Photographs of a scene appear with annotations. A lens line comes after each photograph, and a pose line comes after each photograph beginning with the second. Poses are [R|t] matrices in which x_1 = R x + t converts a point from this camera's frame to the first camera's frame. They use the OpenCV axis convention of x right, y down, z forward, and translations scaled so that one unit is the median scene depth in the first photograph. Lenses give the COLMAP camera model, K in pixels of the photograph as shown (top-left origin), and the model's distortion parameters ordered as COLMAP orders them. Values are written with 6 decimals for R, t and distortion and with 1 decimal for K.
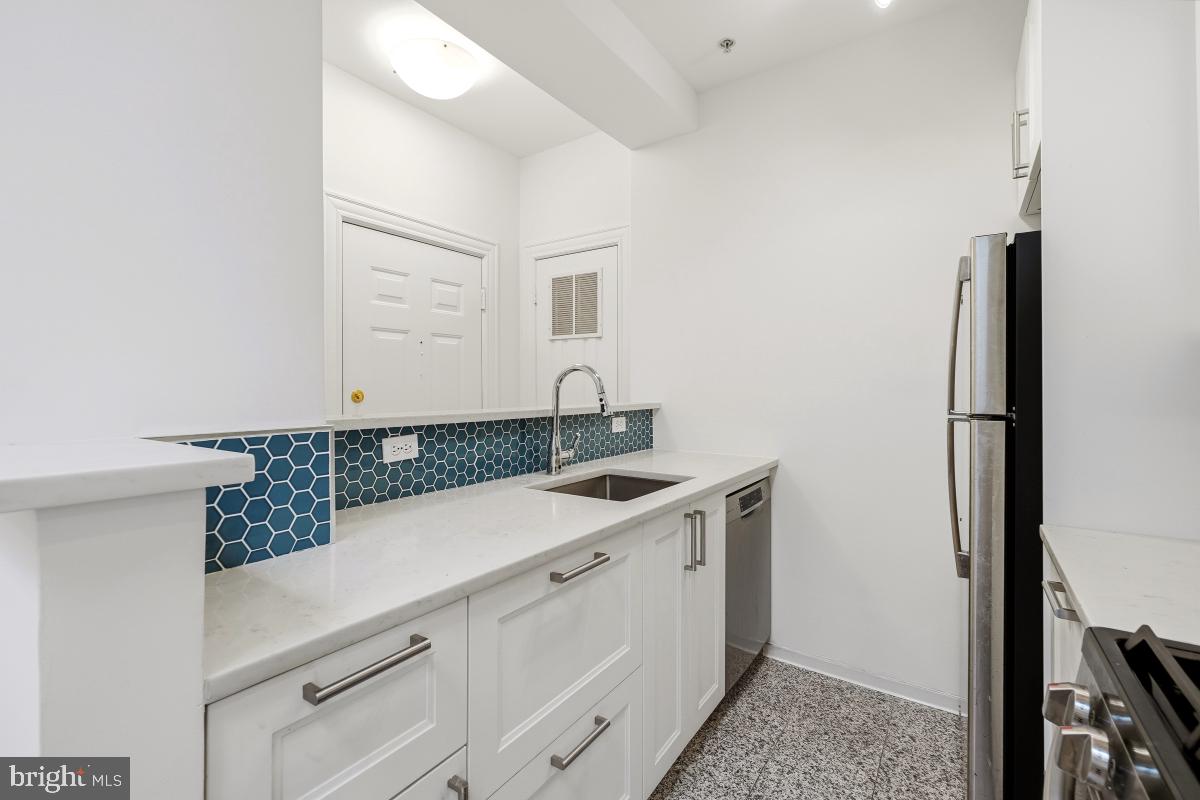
lens RADIAL K [[529.7, 0, 596.7], [0, 529.7, 389.0], [0, 0, 1]] dist [0.002128, 0.000146]
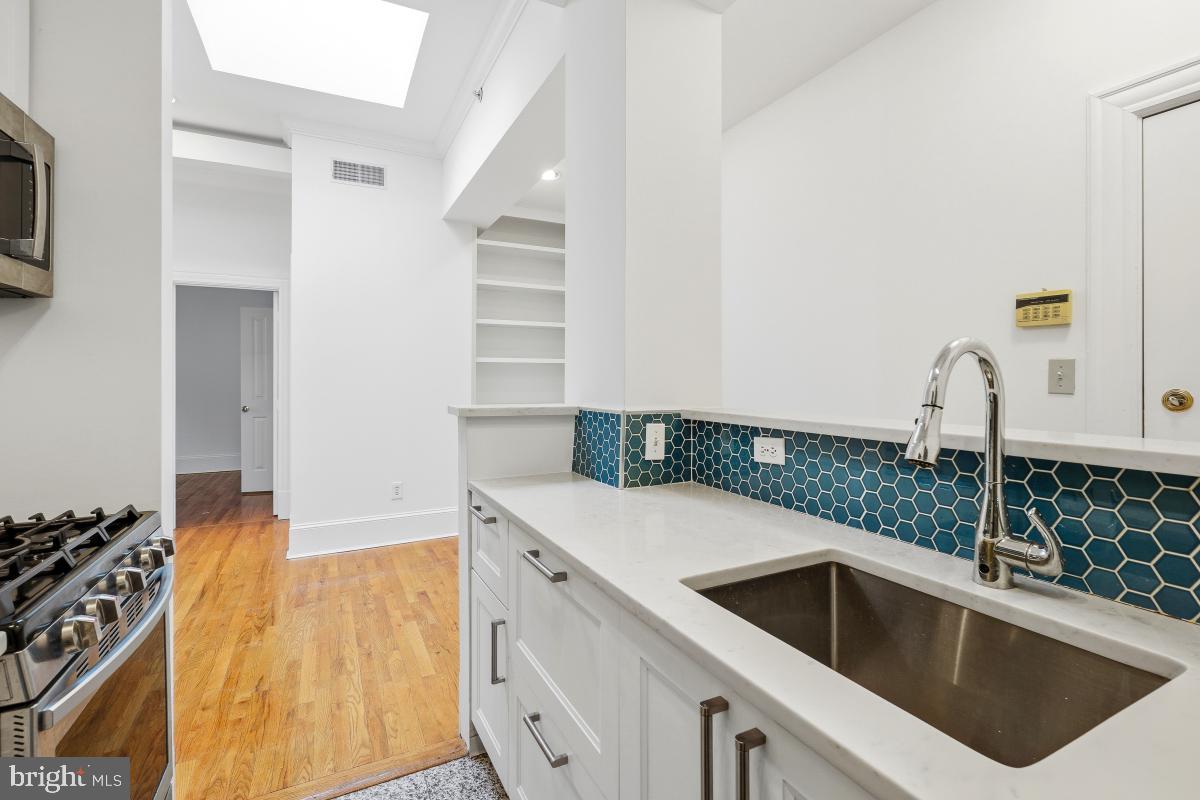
lens RADIAL K [[539.7, 0, 599.5], [0, 539.7, 389.1], [0, 0, 1]] dist [-0.004452, 0.000475]
pose [[-0.469024, 0.012610, -0.883095, 0.480446], [-0.005616, 0.999835, 0.017260, -0.009303], [0.883167, 0.013055, -0.468876, 0.920269]]
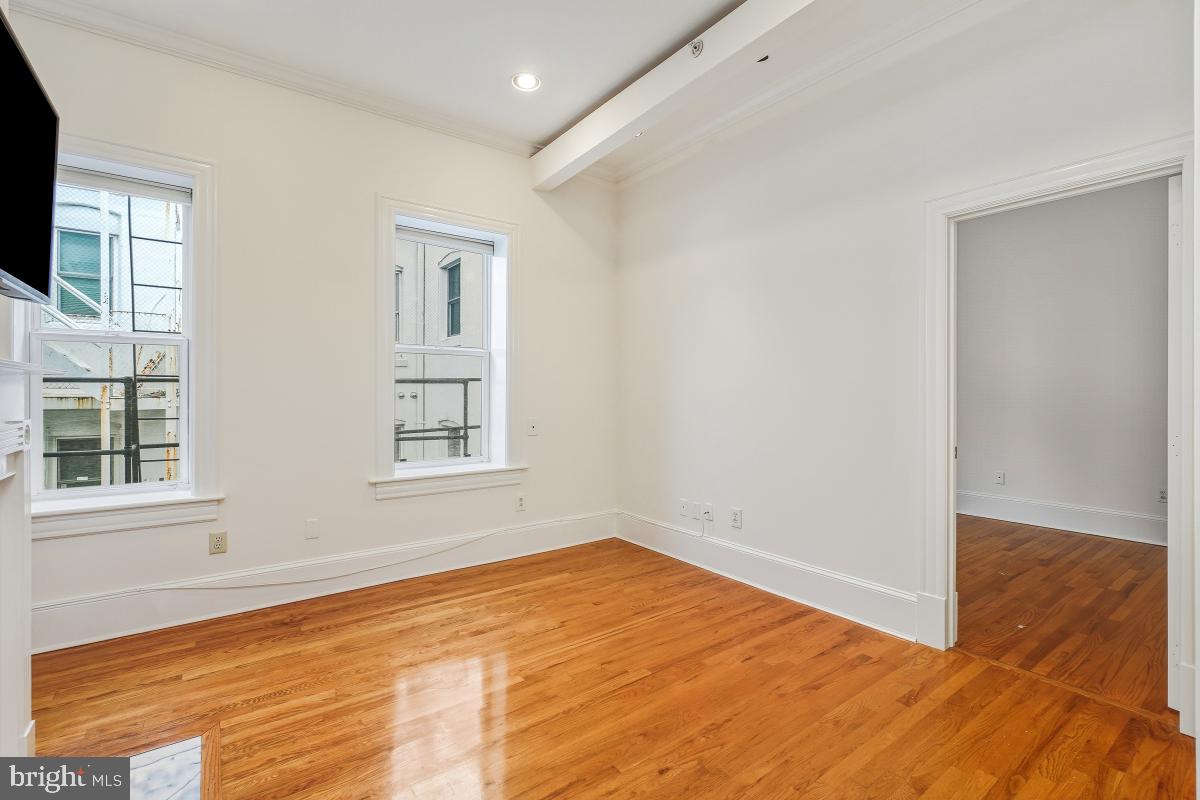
lens RADIAL K [[539.7, 0, 599.5], [0, 539.7, 389.1], [0, 0, 1]] dist [-0.004452, 0.000475]
pose [[-0.946630, 0.002451, 0.322312, -0.308191], [0.001003, 0.999989, -0.004659, 0.006756], [-0.322320, -0.004087, -0.946622, -0.231102]]
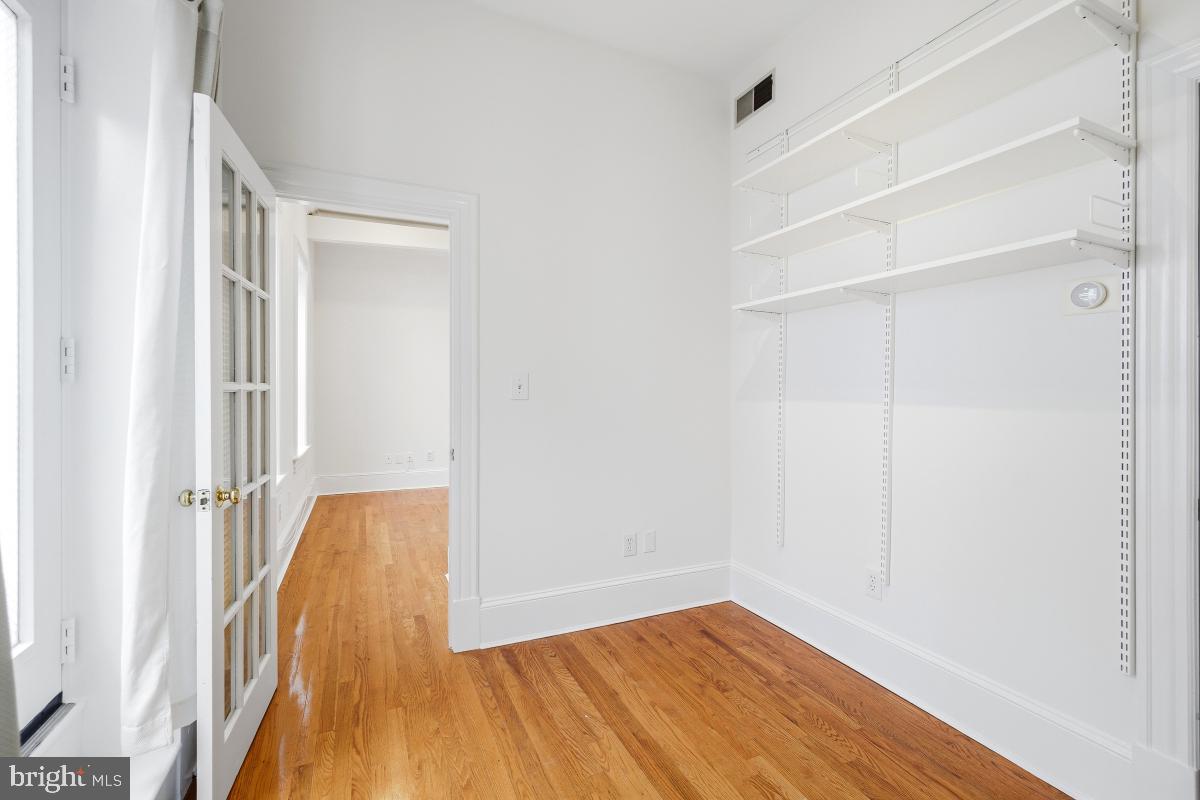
lens RADIAL K [[539.7, 0, 599.5], [0, 539.7, 389.1], [0, 0, 1]] dist [-0.004452, 0.000475]
pose [[-0.522214, 0.004092, -0.852805, 2.240879], [0.000866, 0.999991, 0.004267, -0.006360], [0.852814, 0.001489, -0.522212, 0.615833]]
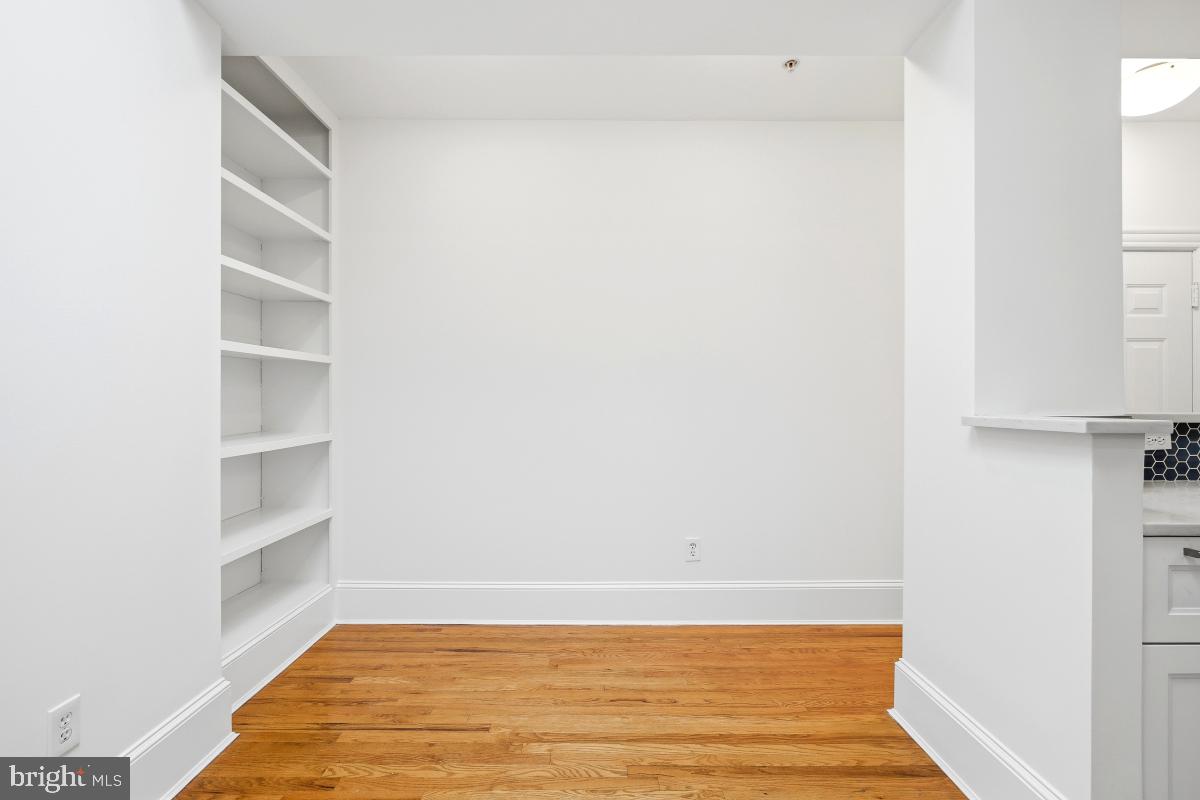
lens RADIAL K [[542.6, 0, 601.0], [0, 542.6, 398.6], [0, 0, 1]] dist [-0.001164, 0.000081]
pose [[0.574910, 0.003928, -0.818207, -0.060108], [-0.001647, 0.999992, 0.003644, 0.009738], [0.818215, -0.000748, 0.574912, -0.612908]]
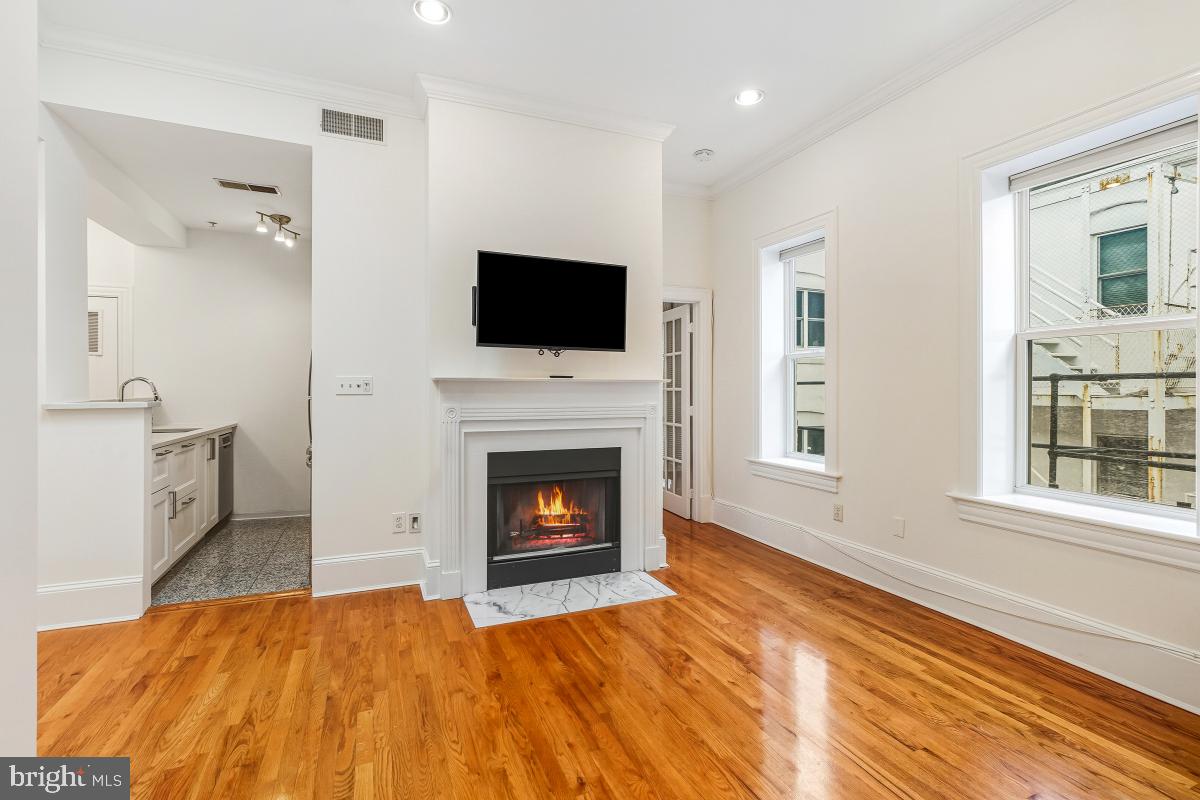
lens RADIAL K [[539.7, 0, 599.5], [0, 539.7, 389.1], [0, 0, 1]] dist [-0.004452, 0.000475]
pose [[0.531526, 0.002347, 0.847039, -0.849317], [-0.000535, 0.999997, -0.002435, 0.004972], [-0.847042, 0.000841, 0.531526, -1.626721]]
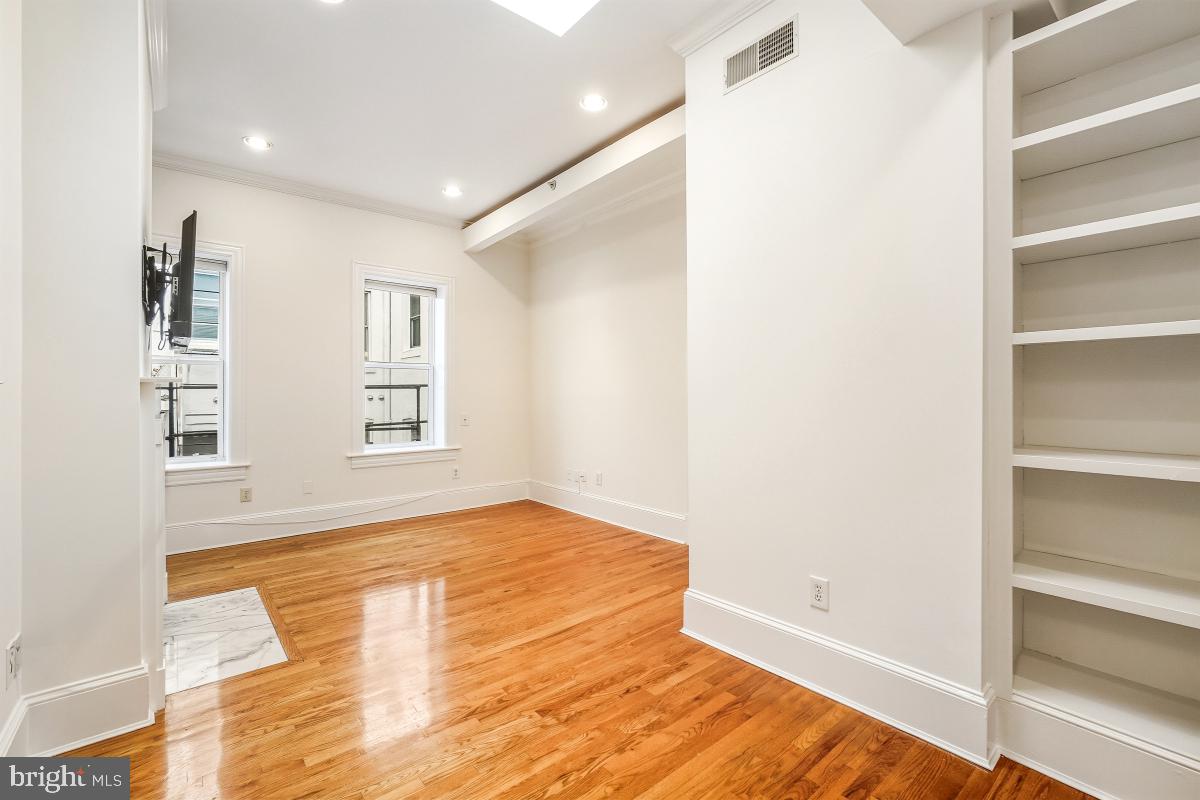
lens RADIAL K [[515.6, 0, 597.9], [0, 515.6, 393.2], [0, 0, 1]] dist [-0.005740, -0.000099]
pose [[-0.964587, 0.003970, 0.263733, -0.849069], [0.004154, 0.999991, 0.000141, 0.001621], [-0.263730, 0.001232, -0.964596, 0.415605]]
